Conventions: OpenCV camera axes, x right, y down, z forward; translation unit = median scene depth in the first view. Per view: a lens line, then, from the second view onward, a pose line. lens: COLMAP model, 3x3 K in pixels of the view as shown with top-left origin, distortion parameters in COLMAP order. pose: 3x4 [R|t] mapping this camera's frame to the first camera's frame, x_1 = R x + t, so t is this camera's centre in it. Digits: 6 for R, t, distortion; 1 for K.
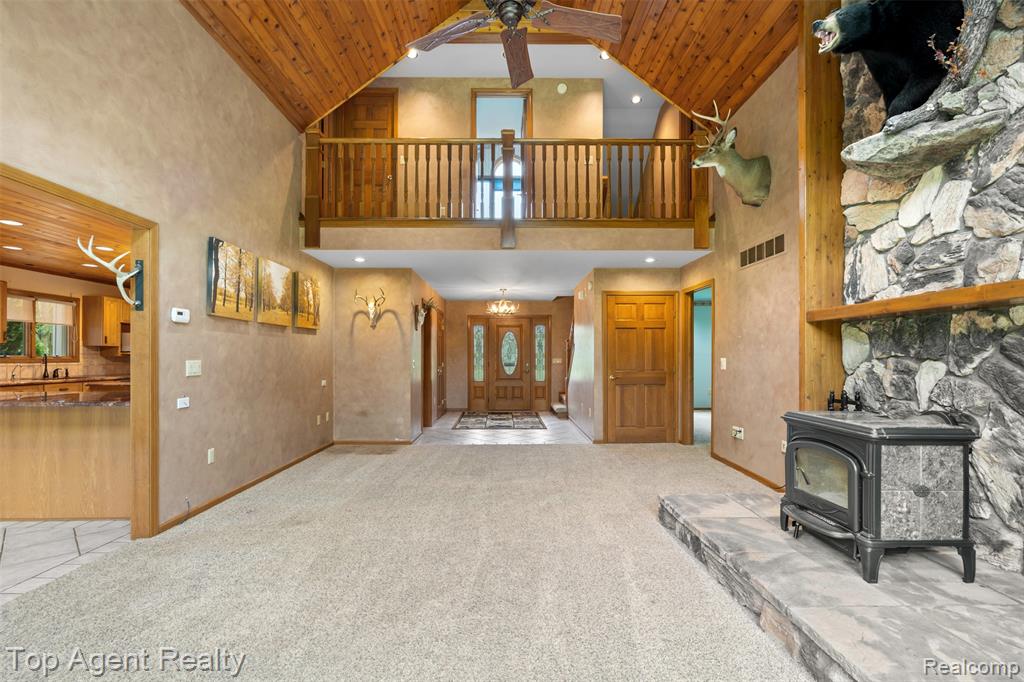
lens RADIAL K [[463.4, 0, 518.6], [0, 463.4, 358.3], [0, 0, 1]] dist [-0.003506, 0.001190]
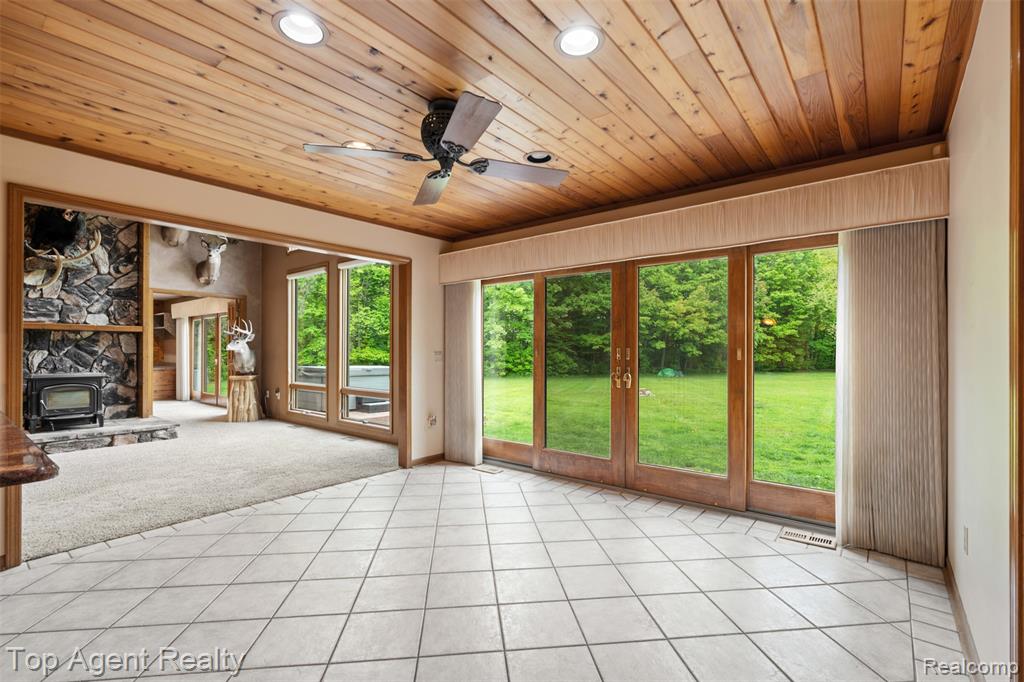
lens RADIAL K [[463.4, 0, 522.9], [0, 463.4, 348.1], [0, 0, 1]] dist [-0.003506, 0.001190]
pose [[-0.776531, 0.002610, 0.630073, -1.214266], [0.000725, 0.999994, -0.003249, 0.002143], [-0.630078, -0.002066, -0.776529, 0.626751]]
